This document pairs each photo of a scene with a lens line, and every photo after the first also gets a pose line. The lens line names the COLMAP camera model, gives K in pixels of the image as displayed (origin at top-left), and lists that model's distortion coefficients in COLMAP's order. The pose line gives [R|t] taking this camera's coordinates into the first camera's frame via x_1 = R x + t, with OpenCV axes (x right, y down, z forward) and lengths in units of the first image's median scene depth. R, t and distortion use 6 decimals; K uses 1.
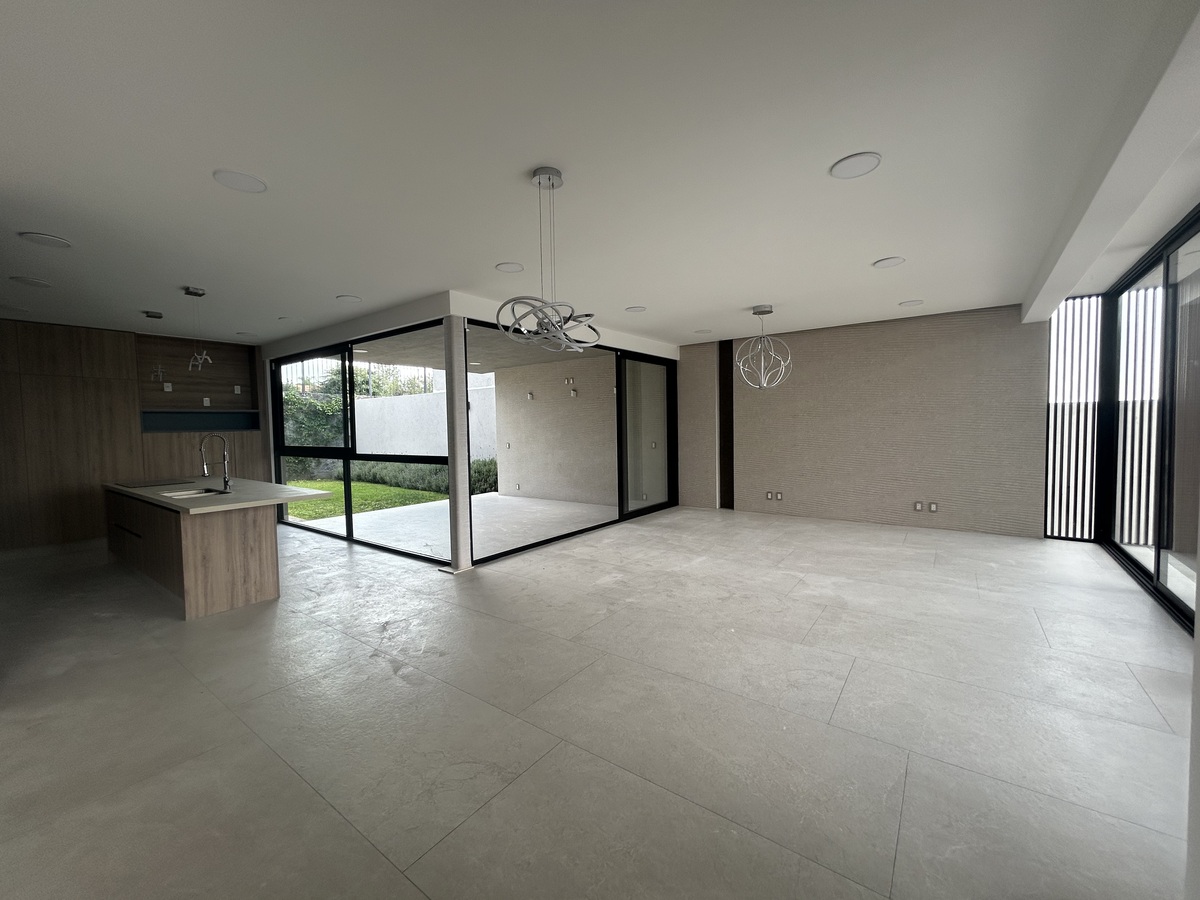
lens RADIAL K [[484.4, 0, 598.0], [0, 484.4, 449.1], [0, 0, 1]] dist [-0.001233, 0.002375]
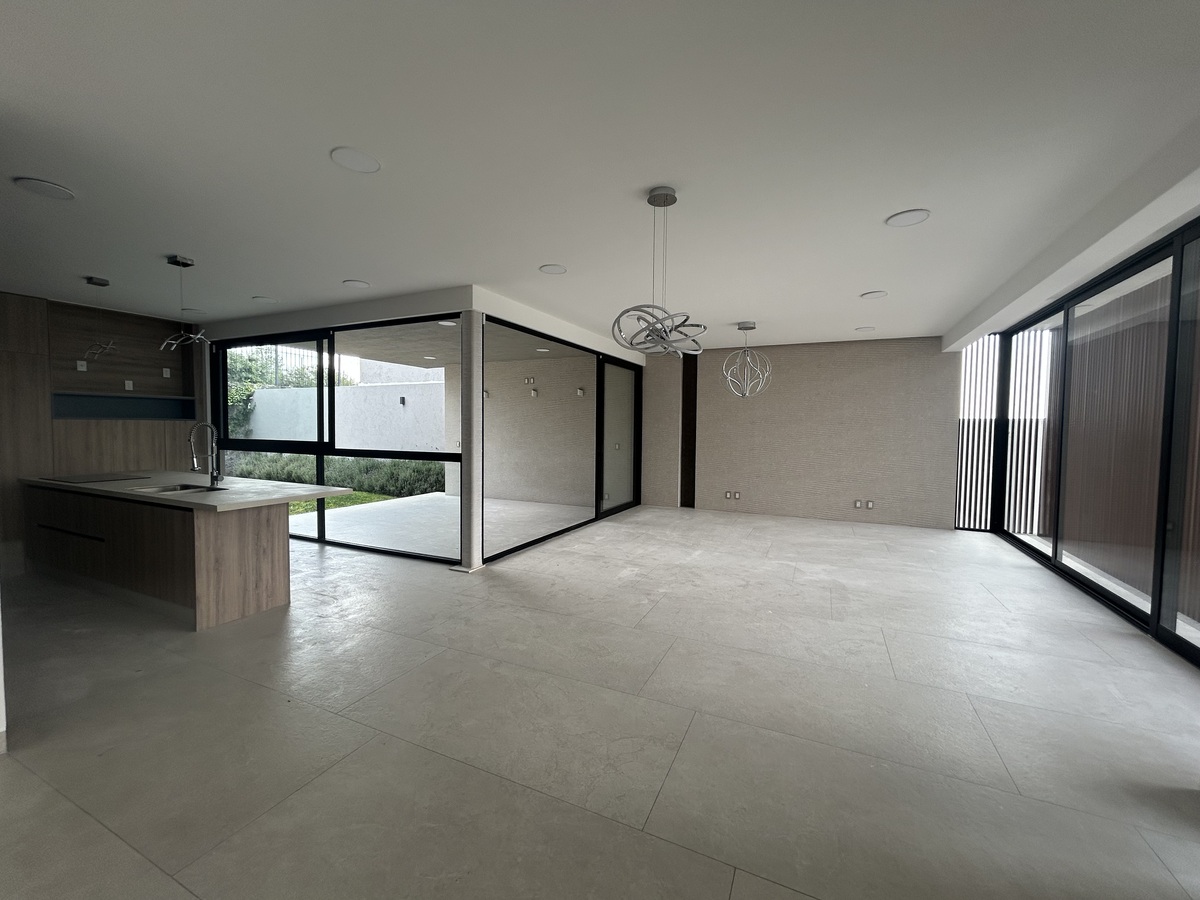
lens RADIAL K [[484.4, 0, 598.0], [0, 484.4, 449.1], [0, 0, 1]] dist [-0.001233, 0.002375]
pose [[0.979863, 0.019862, 0.198679, -0.202218], [-0.019085, 0.999801, -0.005824, 0.006272], [-0.198755, 0.001915, 0.980047, -0.013508]]
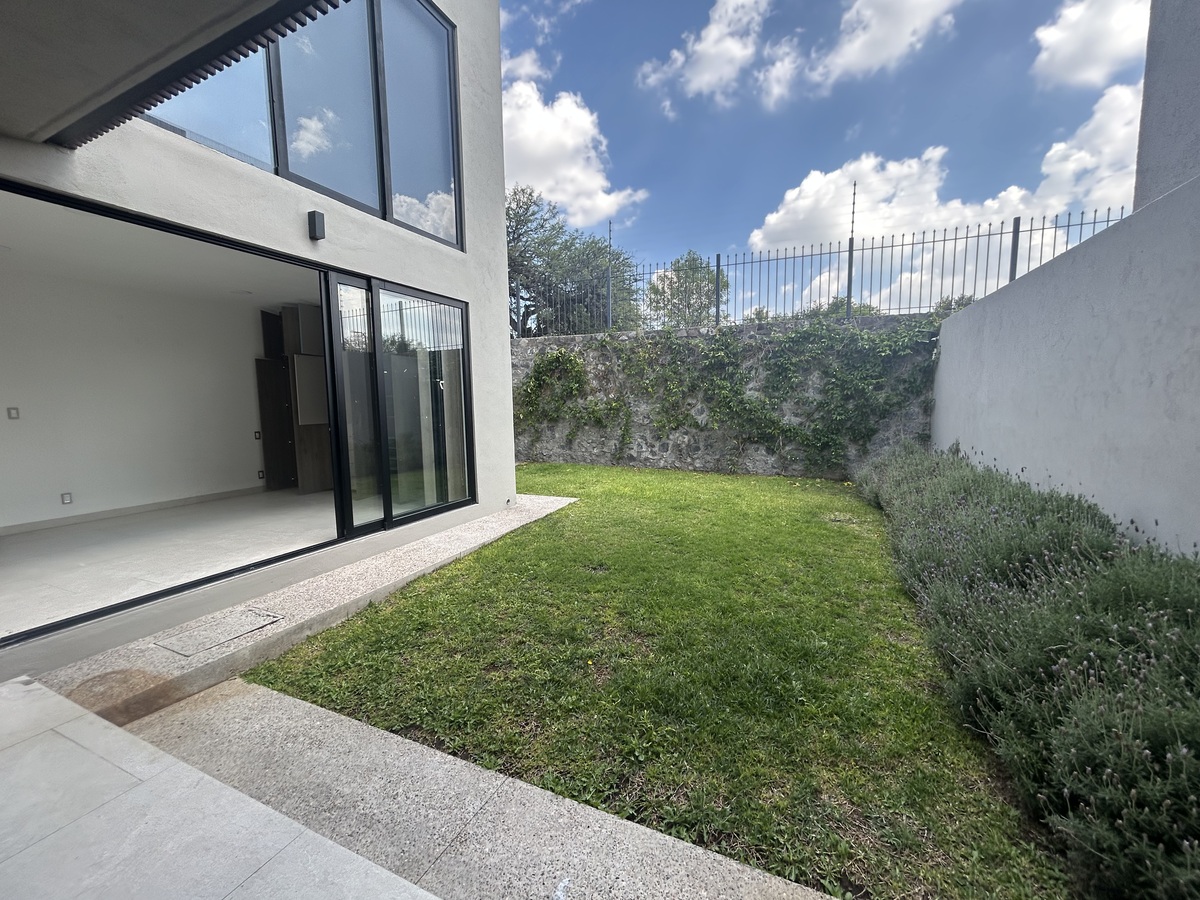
lens RADIAL K [[484.4, 0, 598.0], [0, 484.4, 449.1], [0, 0, 1]] dist [-0.001233, 0.002375]
pose [[0.218510, 0.109947, -0.969621, -0.409000], [-0.033903, 0.993888, 0.105058, -0.058710], [0.975246, 0.009917, 0.220902, 1.895269]]
